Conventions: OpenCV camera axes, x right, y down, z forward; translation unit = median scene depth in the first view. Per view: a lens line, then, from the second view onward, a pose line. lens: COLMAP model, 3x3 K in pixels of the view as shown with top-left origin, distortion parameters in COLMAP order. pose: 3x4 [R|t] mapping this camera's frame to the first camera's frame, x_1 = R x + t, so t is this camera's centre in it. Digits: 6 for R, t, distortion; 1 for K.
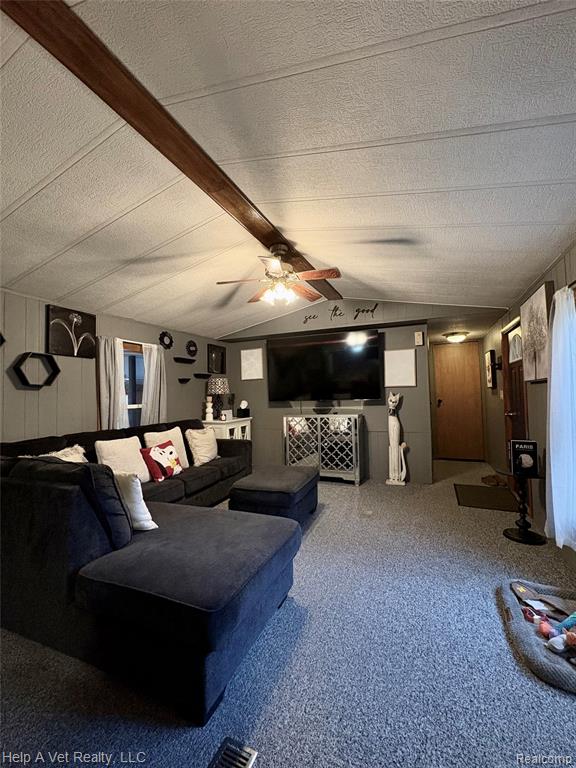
lens RADIAL K [[322.9, 0, 288.3], [0, 322.9, 382.6], [0, 0, 1]] dist [-0.001362, -0.000354]
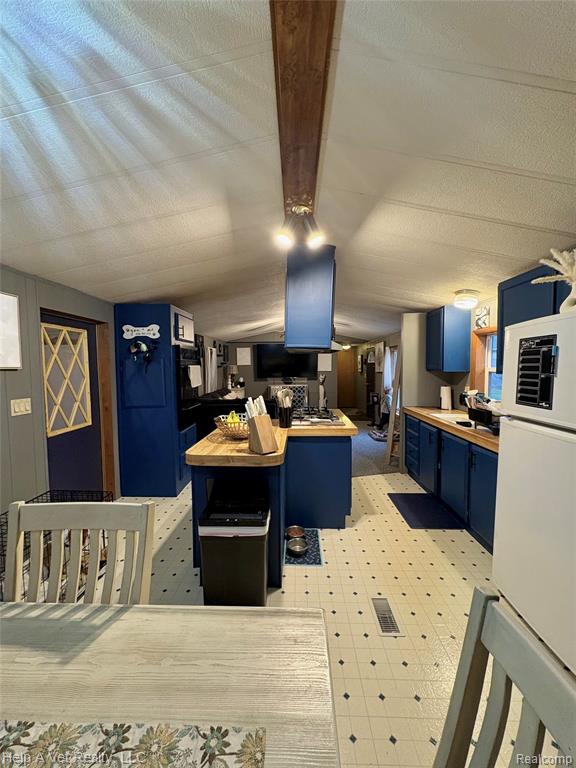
lens RADIAL K [[303.8, 0, 288.0], [0, 303.8, 384.2], [0, 0, 1]] dist [-0.001874, -0.000020]
pose [[0.925922, -0.007077, 0.377649, -0.723743], [-0.027430, 0.995925, 0.085915, -0.078611], [-0.376718, -0.089910, 0.921954, -0.860844]]
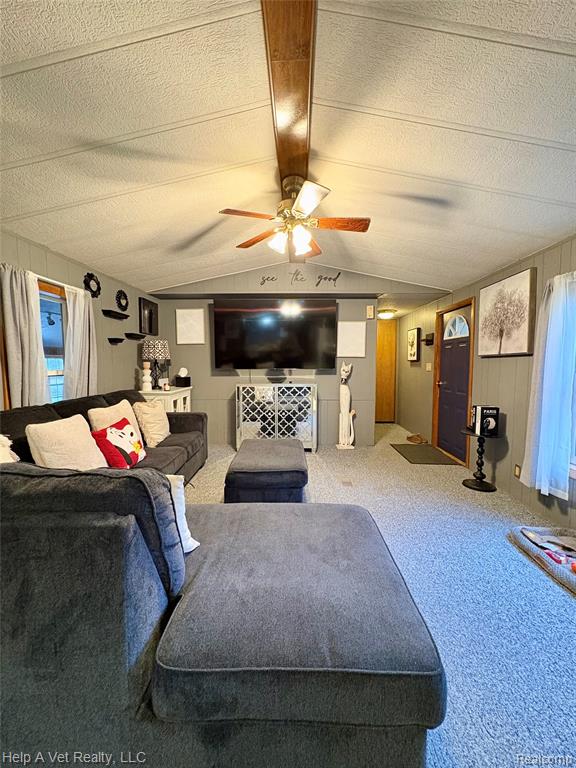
lens RADIAL K [[303.8, 0, 288.6], [0, 303.8, 382.6], [0, 0, 1]] dist [-0.001874, -0.000020]
pose [[0.930361, -0.000074, 0.366646, -0.238119], [-0.035672, 0.995238, 0.090718, 0.014863], [-0.364906, -0.097479, 0.925927, 0.178392]]
